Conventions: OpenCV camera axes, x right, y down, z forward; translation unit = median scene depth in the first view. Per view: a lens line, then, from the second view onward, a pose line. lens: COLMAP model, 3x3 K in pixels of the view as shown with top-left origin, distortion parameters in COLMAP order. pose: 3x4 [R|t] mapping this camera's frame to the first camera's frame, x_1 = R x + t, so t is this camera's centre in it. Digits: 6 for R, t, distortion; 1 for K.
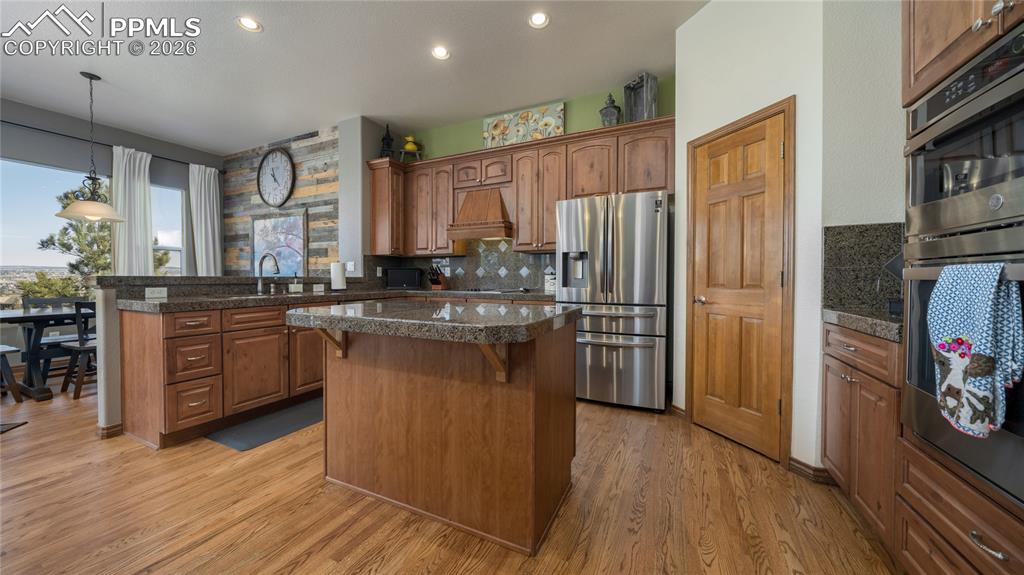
lens RADIAL K [[352.4, 0, 516.8], [0, 352.4, 282.2], [0, 0, 1]] dist [-0.008413, 0.000388]
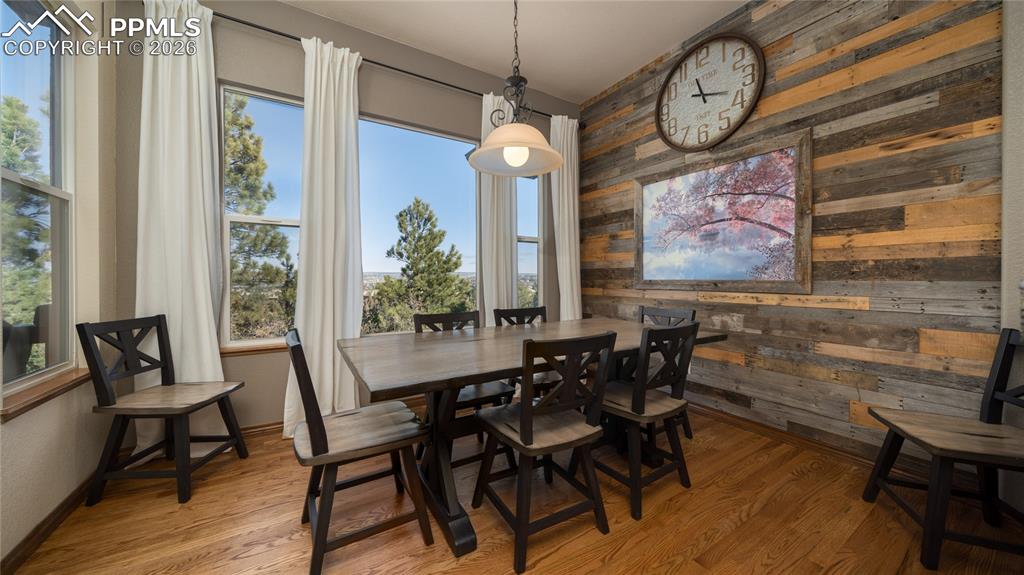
lens RADIAL K [[352.4, 0, 512.7], [0, 352.4, 280.4], [0, 0, 1]] dist [-0.008413, 0.000388]
pose [[0.836922, 0.000571, -0.547321, -0.672514], [-0.005164, 0.999963, -0.006853, -0.007579], [0.547297, 0.008561, 0.836895, 0.409749]]
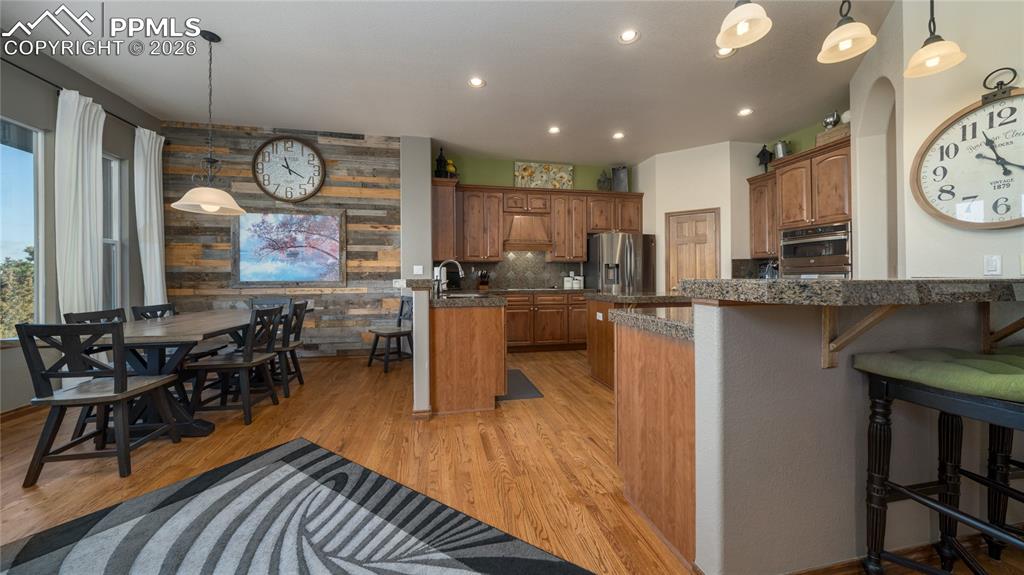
lens RADIAL K [[352.4, 0, 512.6], [0, 352.4, 280.0], [0, 0, 1]] dist [-0.008413, 0.000388]
pose [[0.797382, -0.007303, 0.603430, -0.817589], [0.014339, 0.999874, -0.006848, -0.001340], [-0.603304, 0.014113, 0.797386, -0.054681]]
